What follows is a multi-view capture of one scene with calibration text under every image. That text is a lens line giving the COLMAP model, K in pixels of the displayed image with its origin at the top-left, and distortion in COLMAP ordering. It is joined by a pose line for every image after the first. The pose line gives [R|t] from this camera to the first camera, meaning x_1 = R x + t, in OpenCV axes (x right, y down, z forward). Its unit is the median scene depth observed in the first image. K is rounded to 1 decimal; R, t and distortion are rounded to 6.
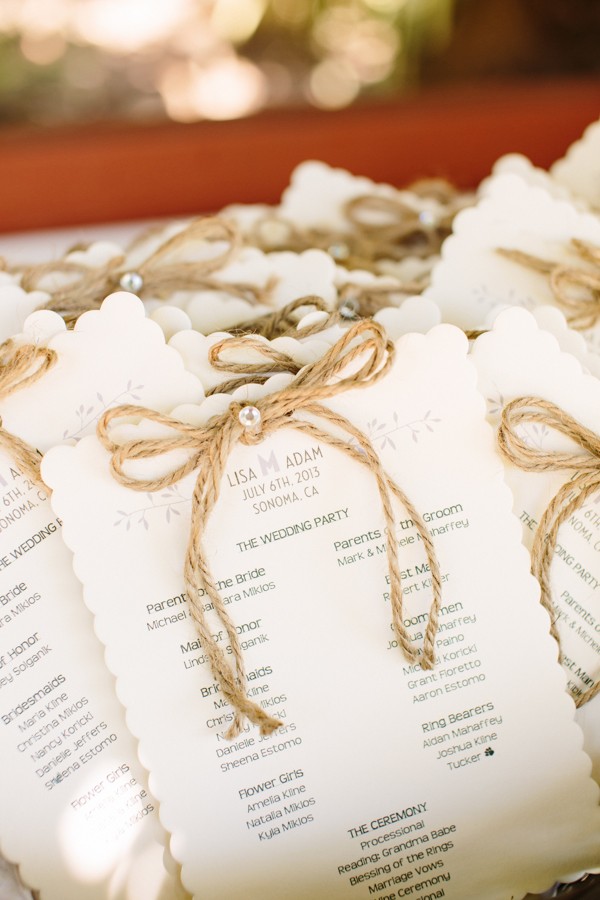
lens RADIAL K [[1270.2, 0, 301.3], [0, 1270.2, 445.4], [0, 0, 1]] dist [-0.149556, 0.000000]
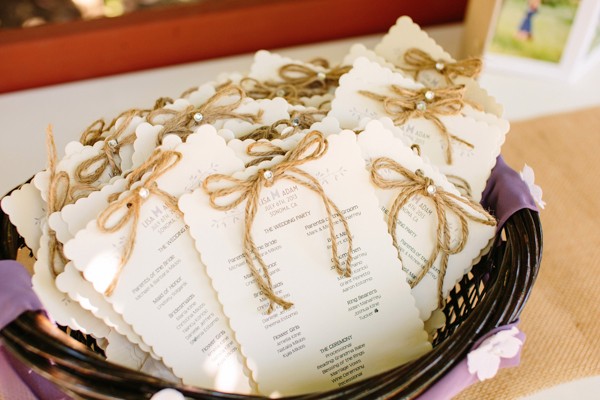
lens RADIAL K [[846.8, 0, 299.7], [0, 846.8, 202.0], [0, 0, 1]] dist [-0.149556, 0.000000]
pose [[0.985587, -0.079118, 0.149529, -0.212950], [0.074592, 0.996577, 0.035648, -0.023646], [-0.151838, -0.023980, 0.988115, -0.531931]]
